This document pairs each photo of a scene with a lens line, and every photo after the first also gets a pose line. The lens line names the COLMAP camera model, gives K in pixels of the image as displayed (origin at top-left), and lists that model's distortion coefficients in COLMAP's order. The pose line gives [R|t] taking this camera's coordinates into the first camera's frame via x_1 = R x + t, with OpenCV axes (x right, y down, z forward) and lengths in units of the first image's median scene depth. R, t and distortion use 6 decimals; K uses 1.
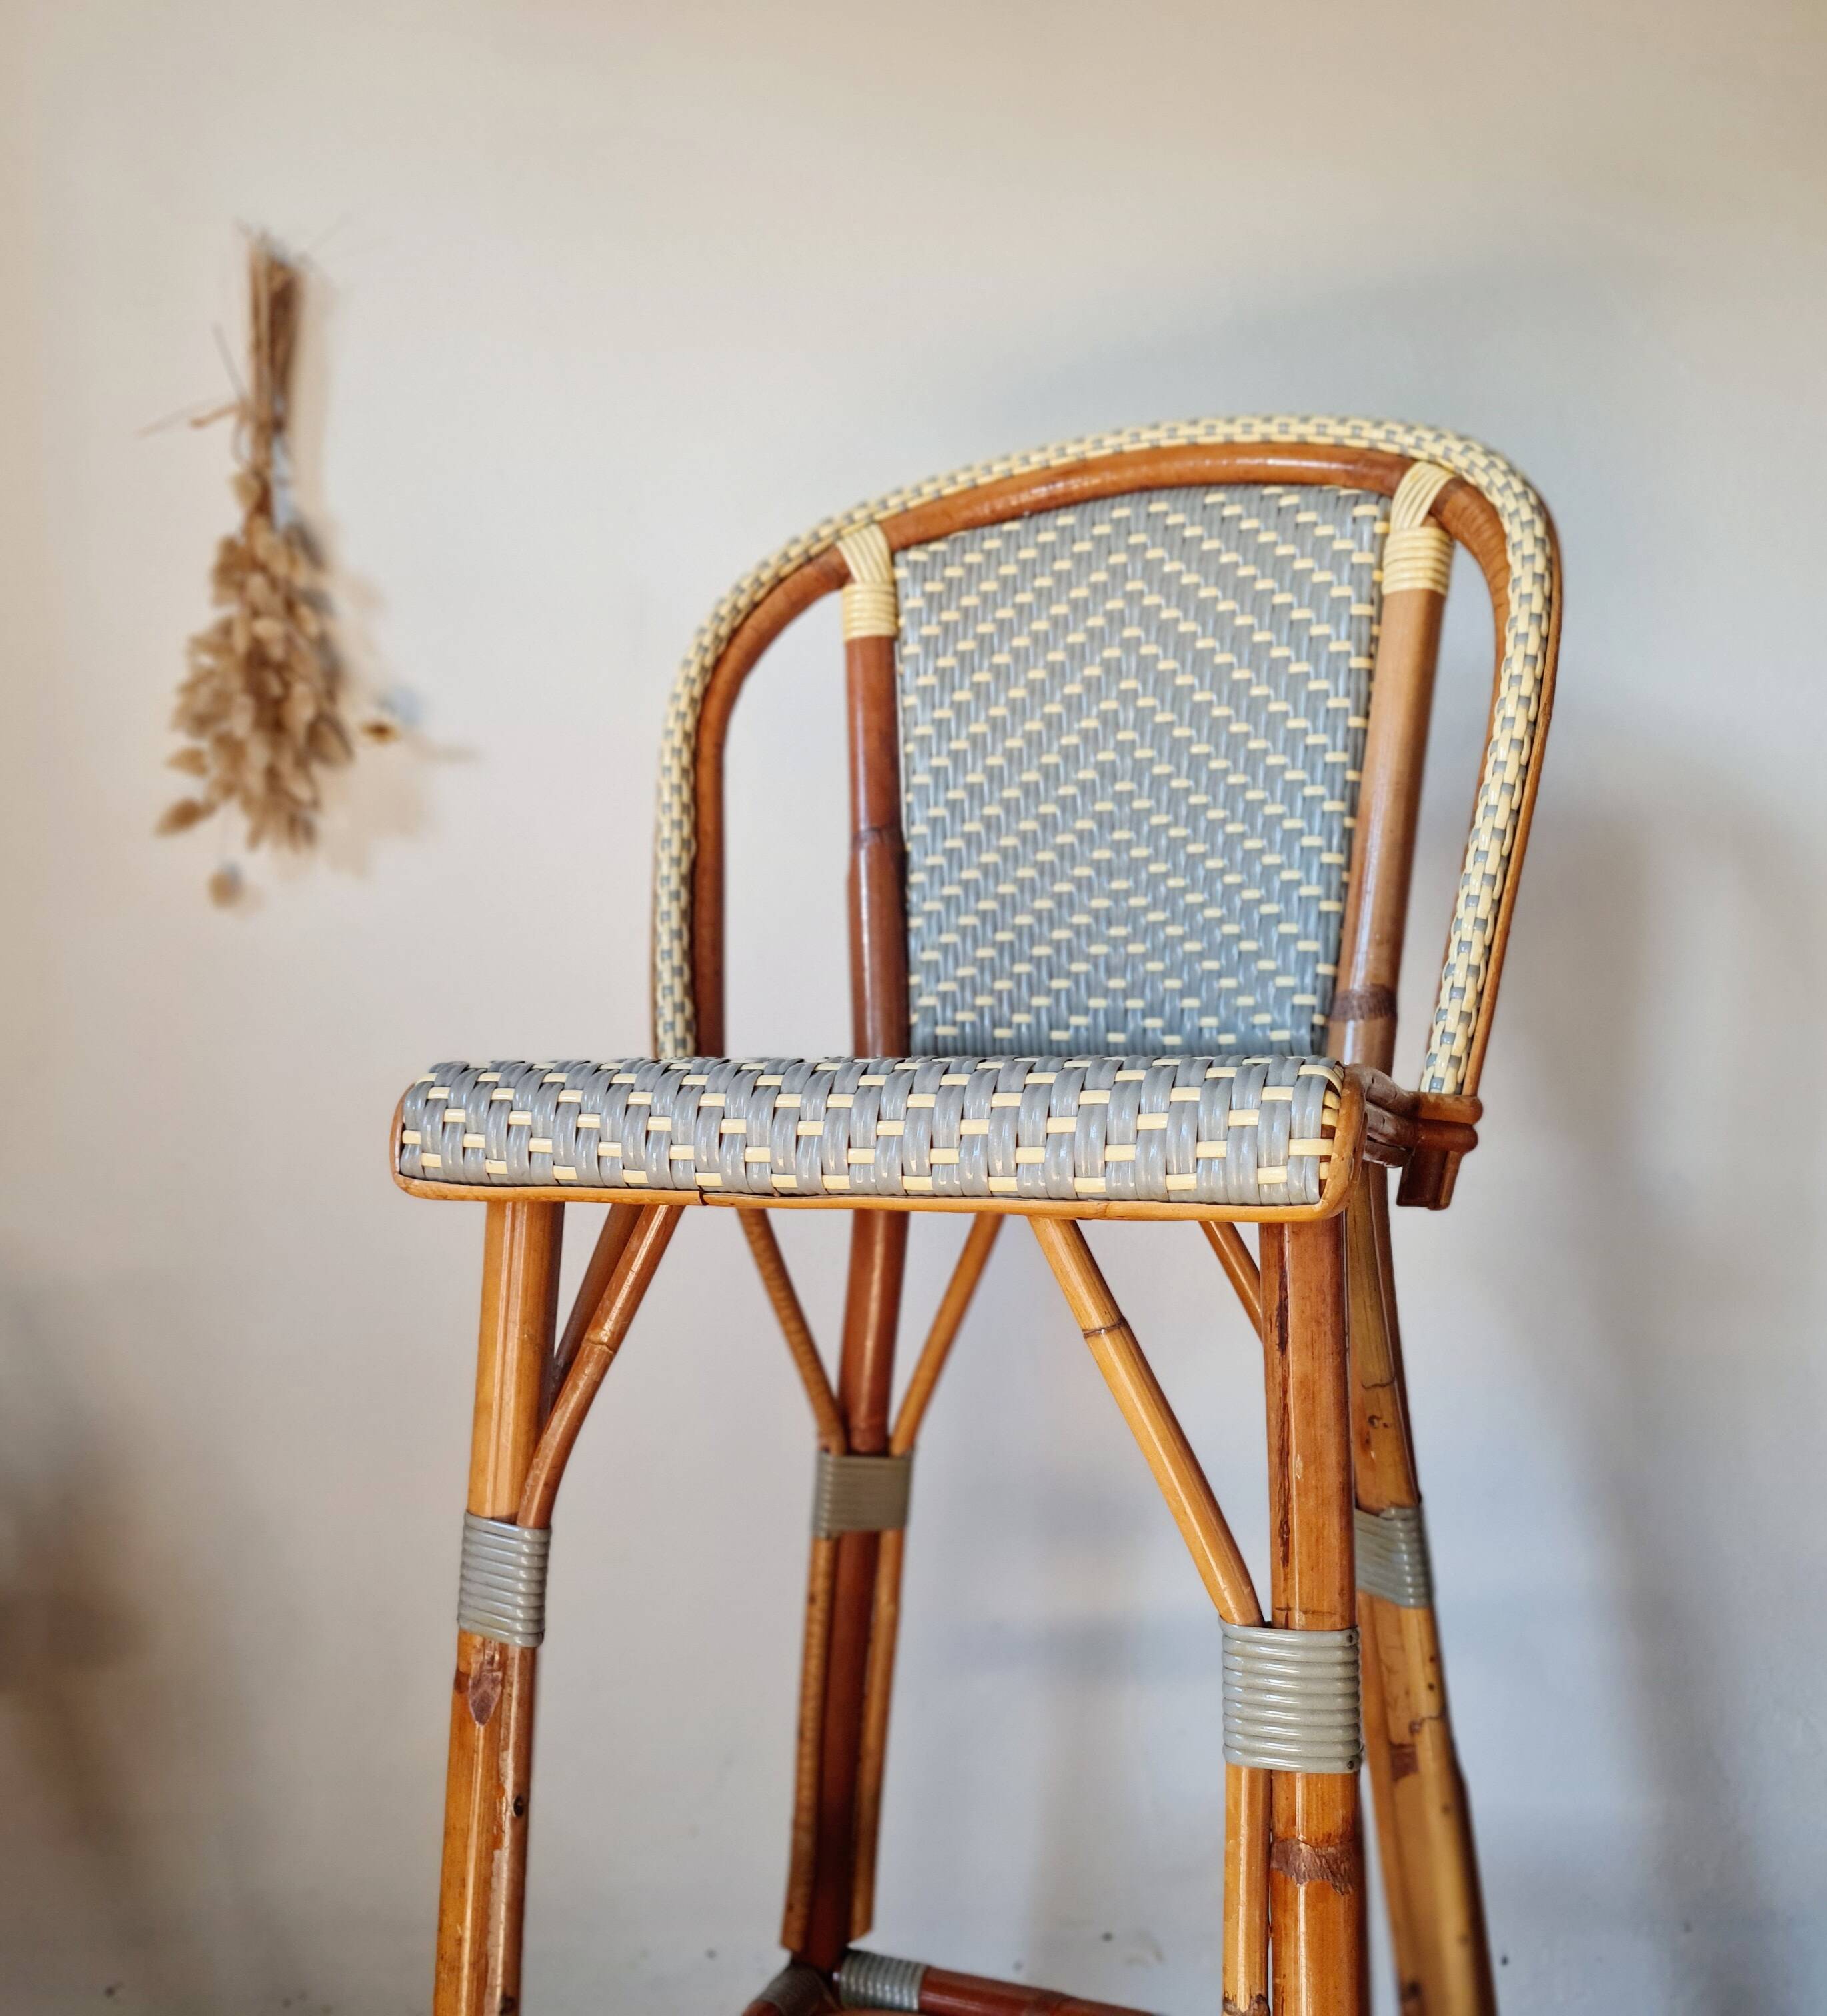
lens RADIAL K [[2060.2, 0, 810.1], [0, 2060.2, 1011.4], [0, 0, 1]] dist [0.040223, 0.000000]
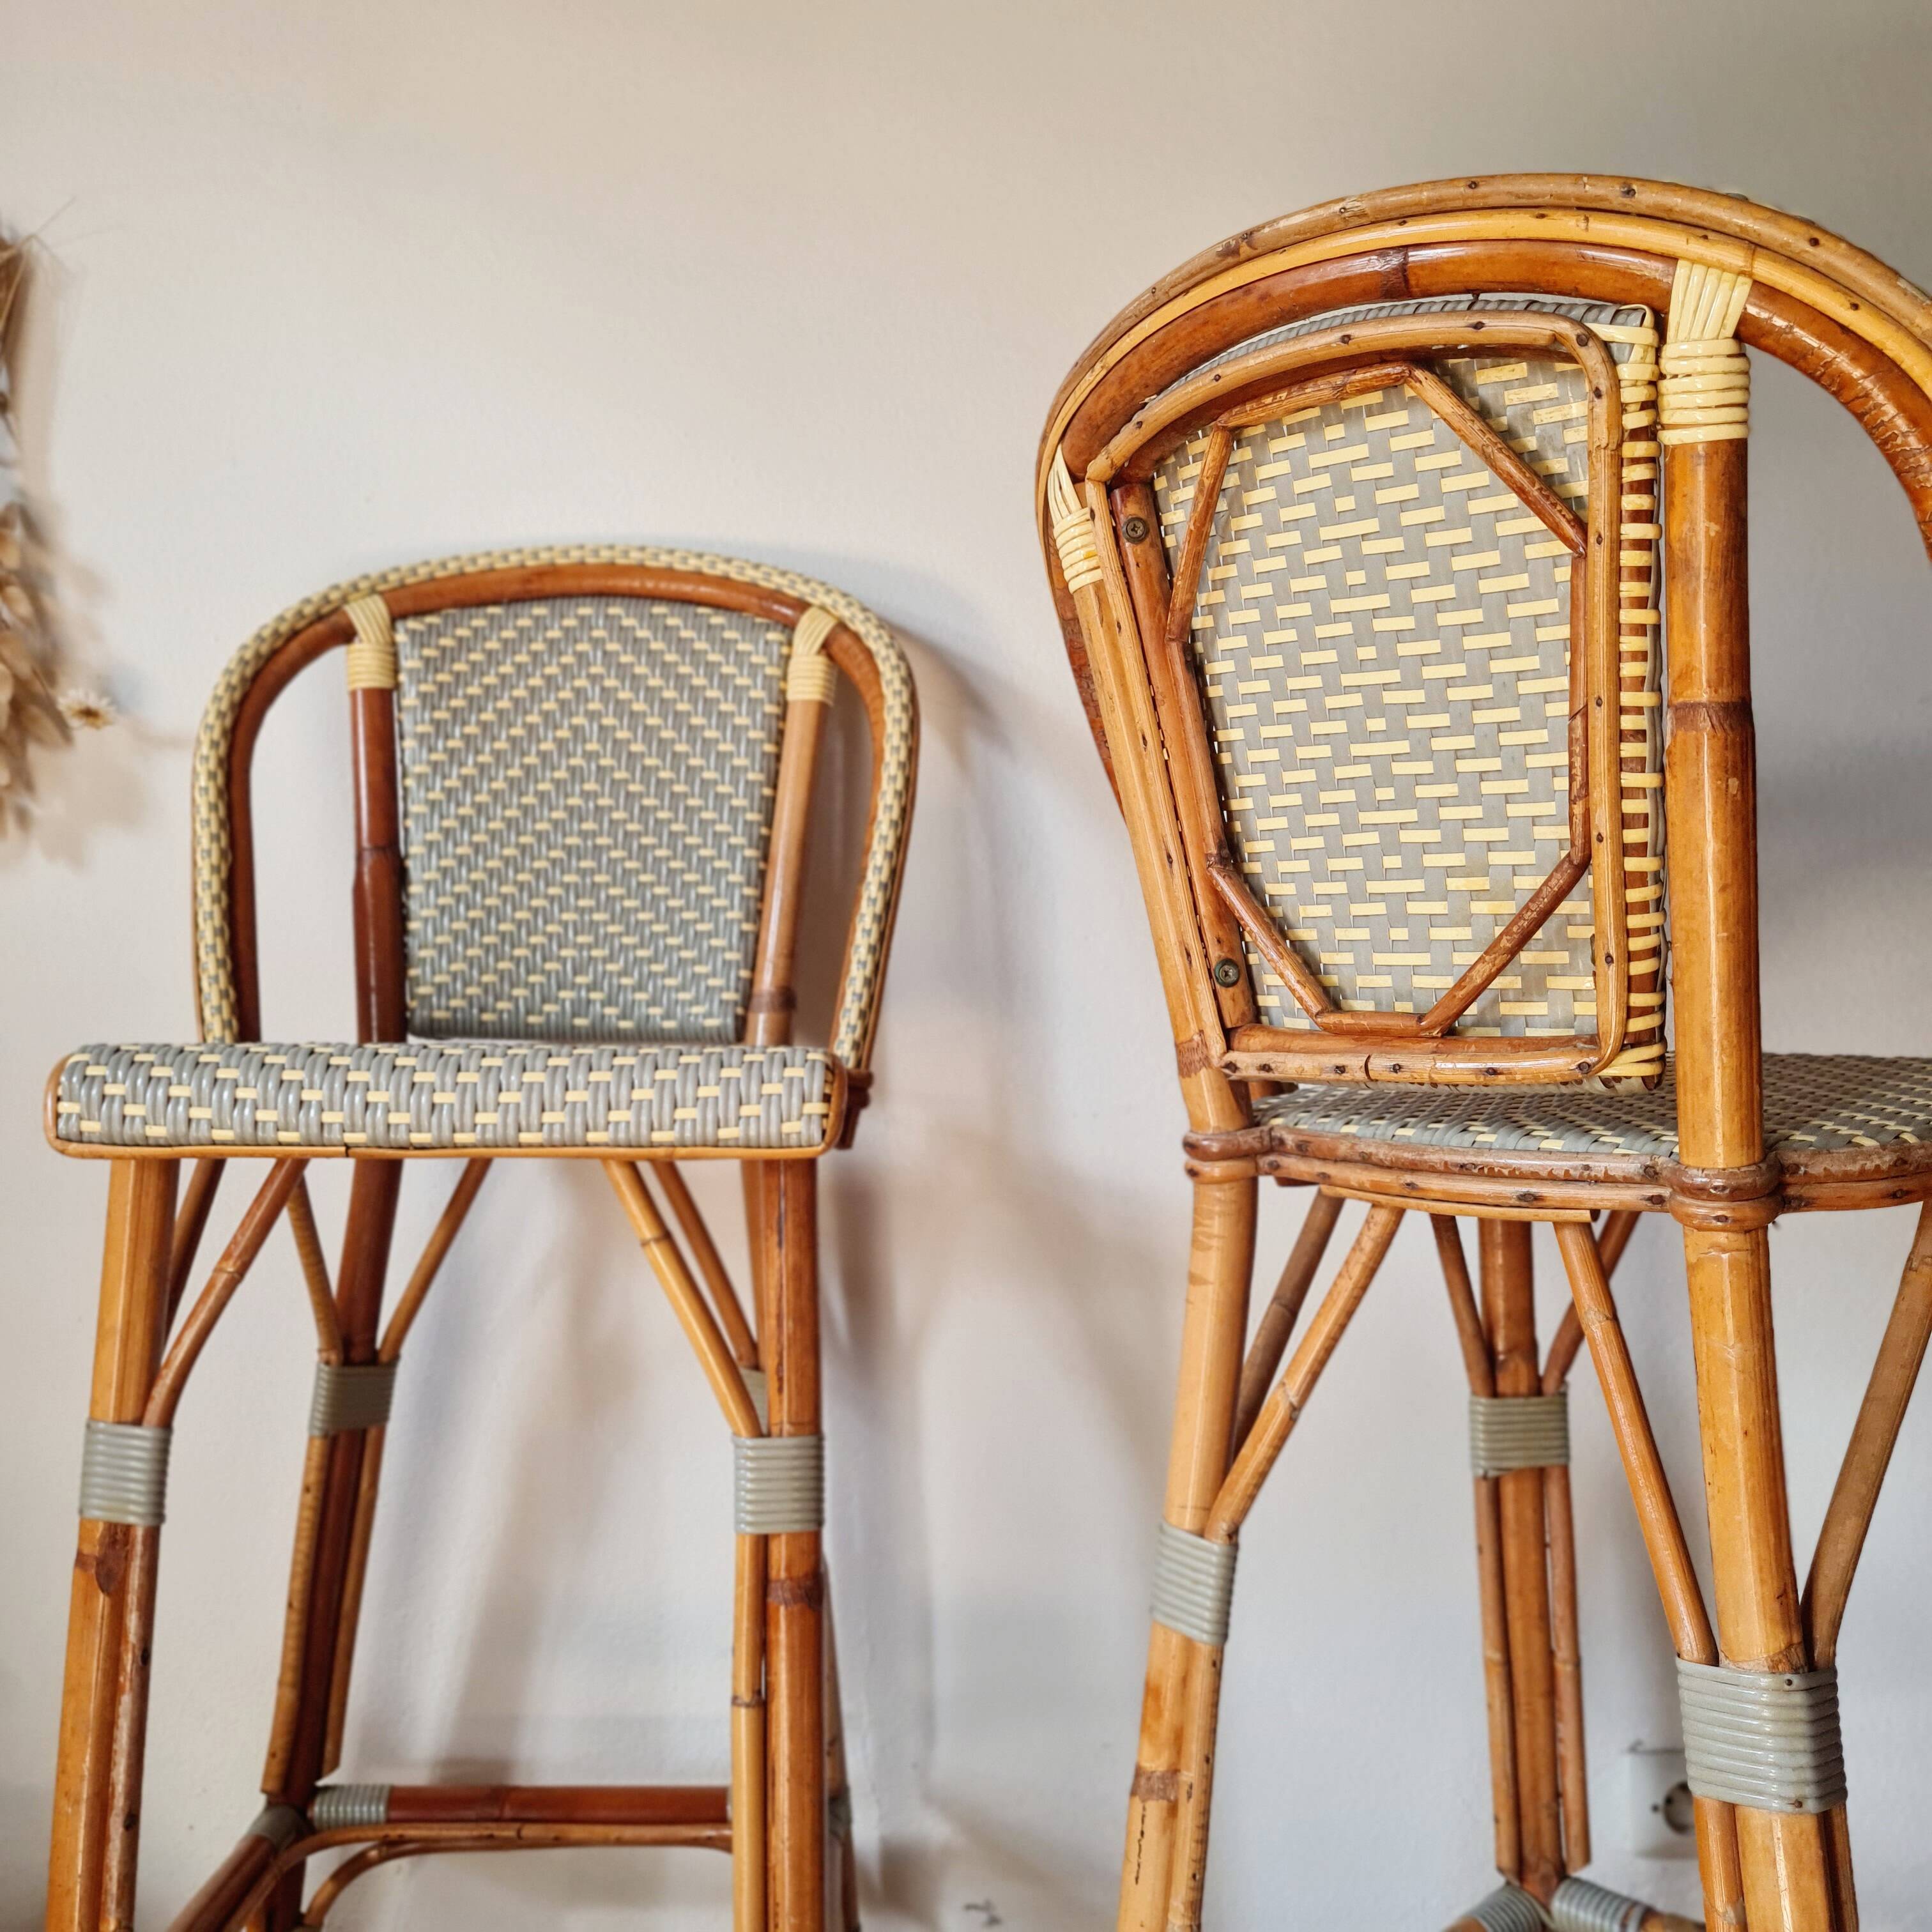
lens RADIAL K [[1957.9, 0, 968.9], [0, 1957.9, 932.2], [0, 0, 1]] dist [0.026591, 0.000000]
pose [[0.890920, 0.030080, 0.453162, -0.191050], [-0.021079, 0.999468, -0.024900, -0.017817], [-0.453670, 0.012632, 0.891080, -0.197889]]
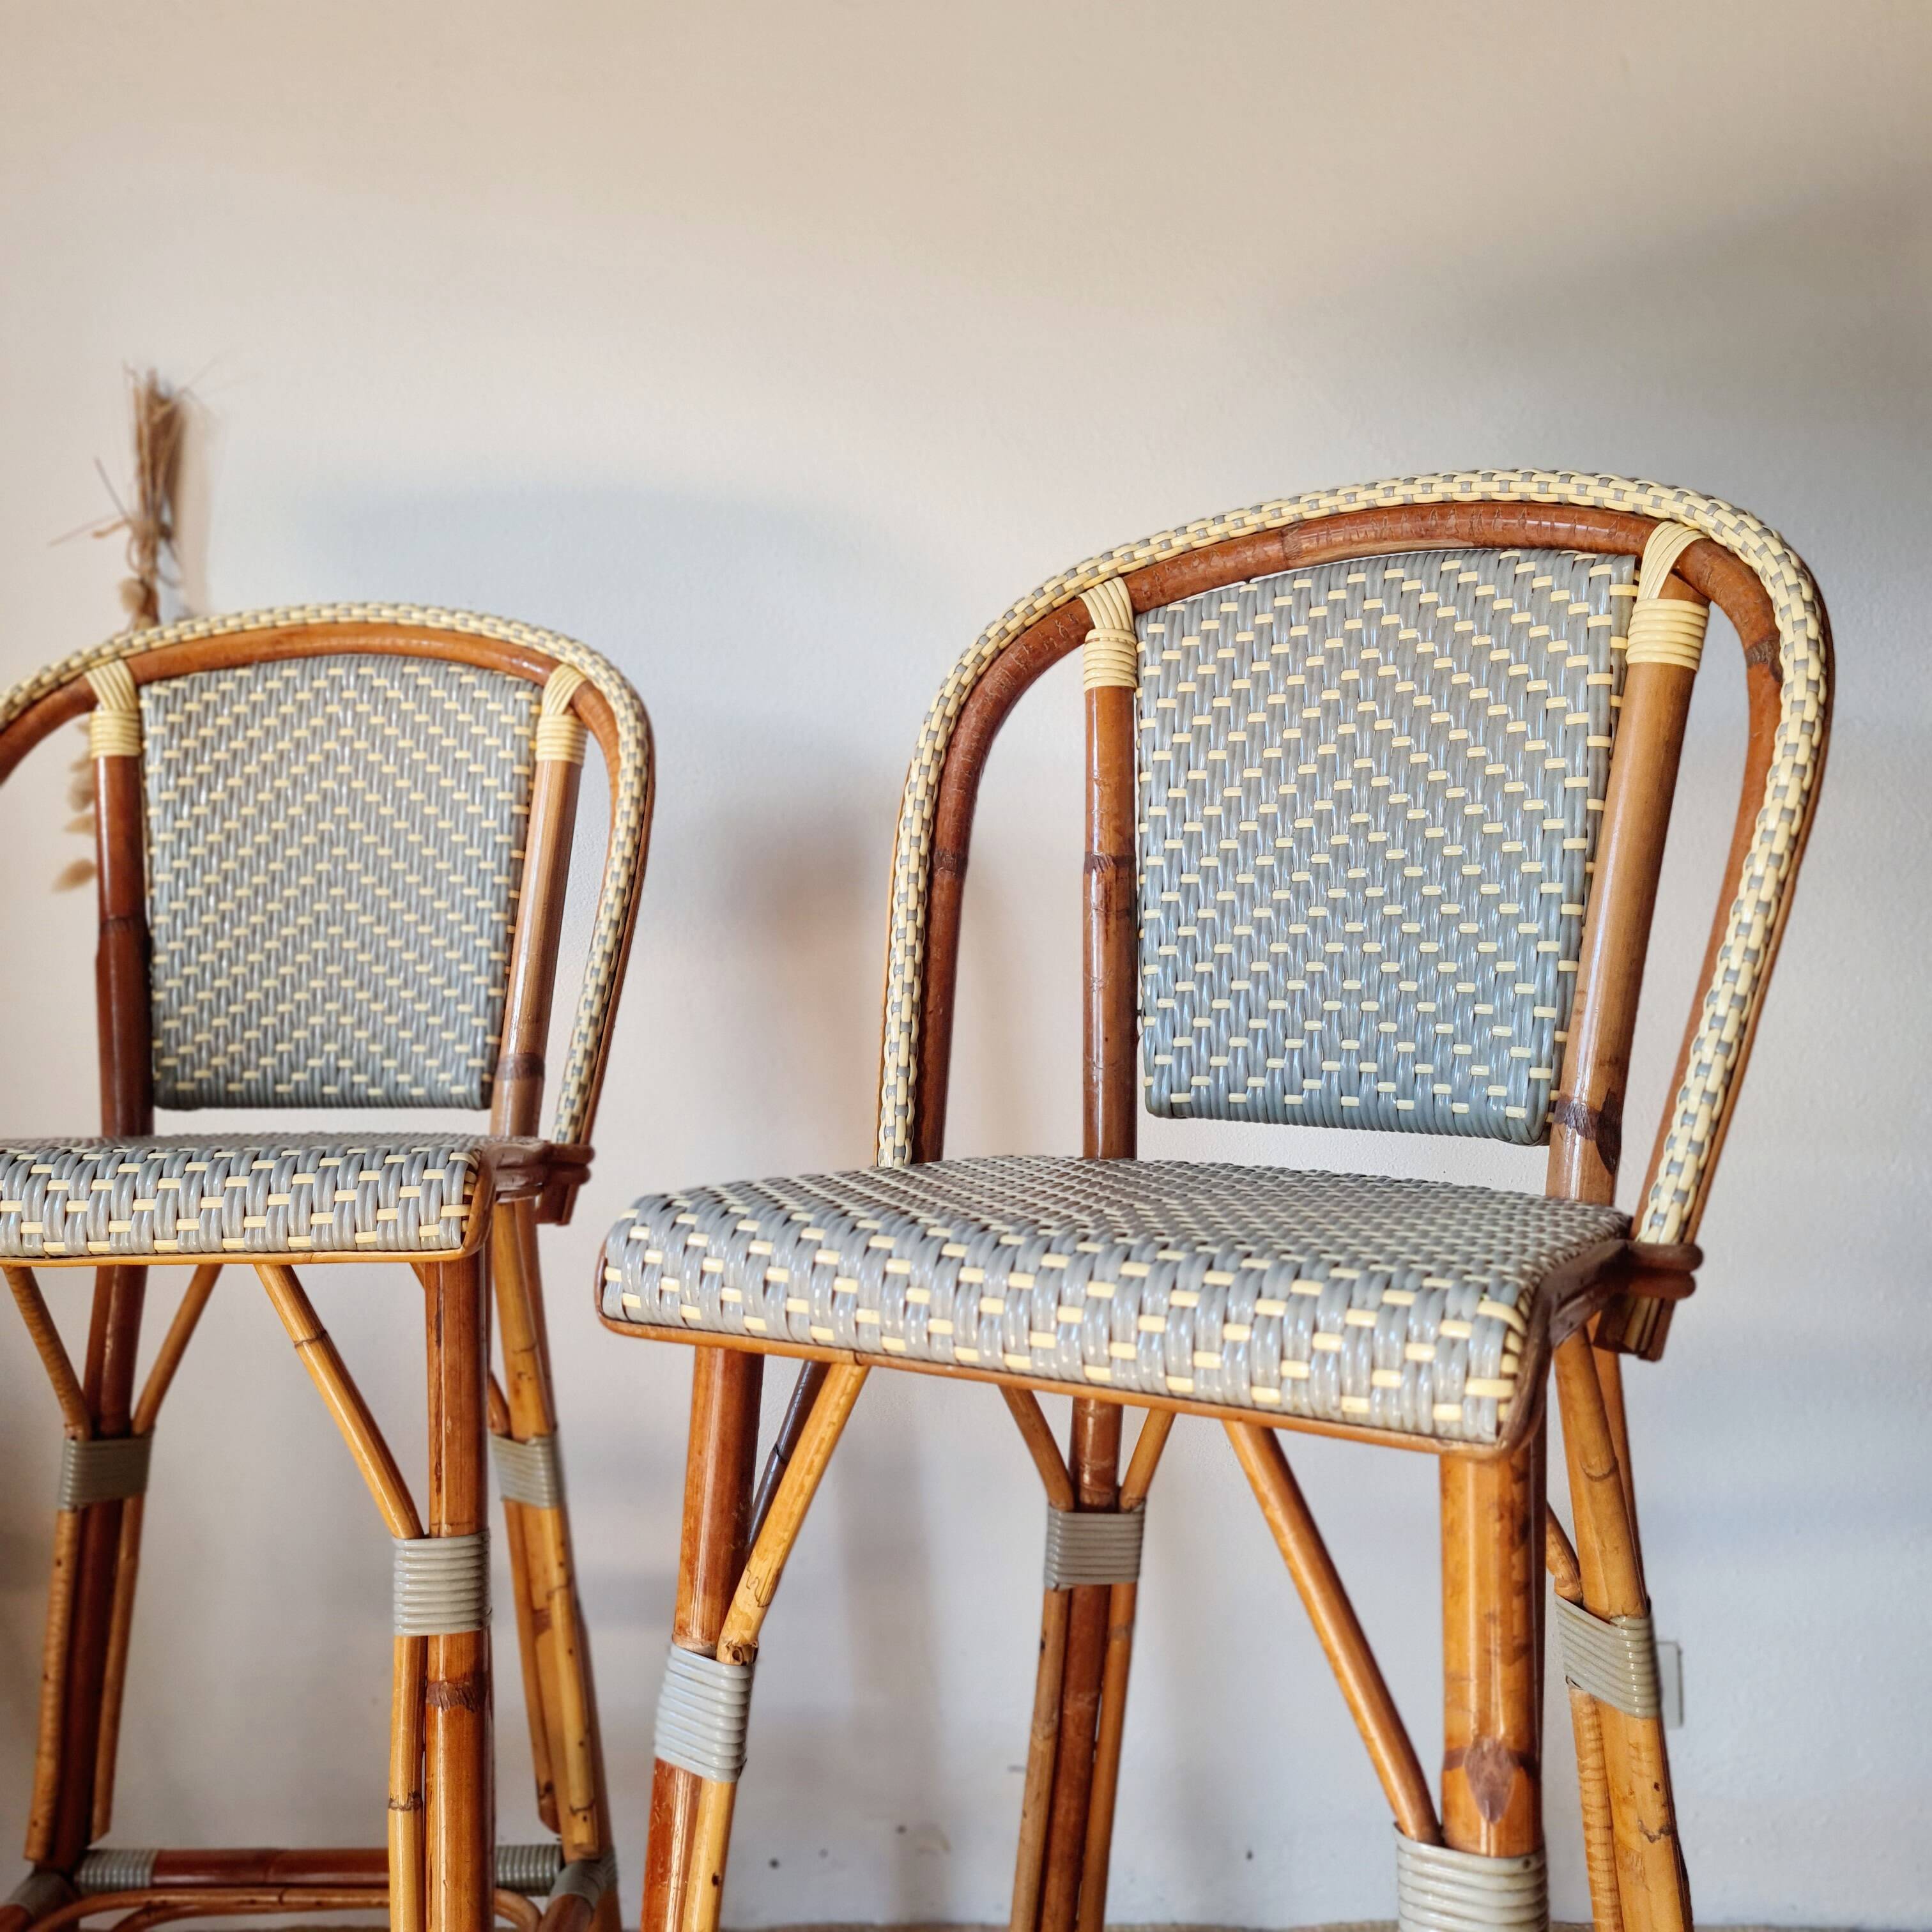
lens RADIAL K [[1957.9, 0, 967.3], [0, 1957.9, 954.0], [0, 0, 1]] dist [0.026591, 0.000000]
pose [[0.900694, 0.003459, 0.434440, -0.024229], [-0.005651, 0.999977, 0.003753, -0.078441], [-0.434417, -0.005835, 0.900693, -0.265768]]
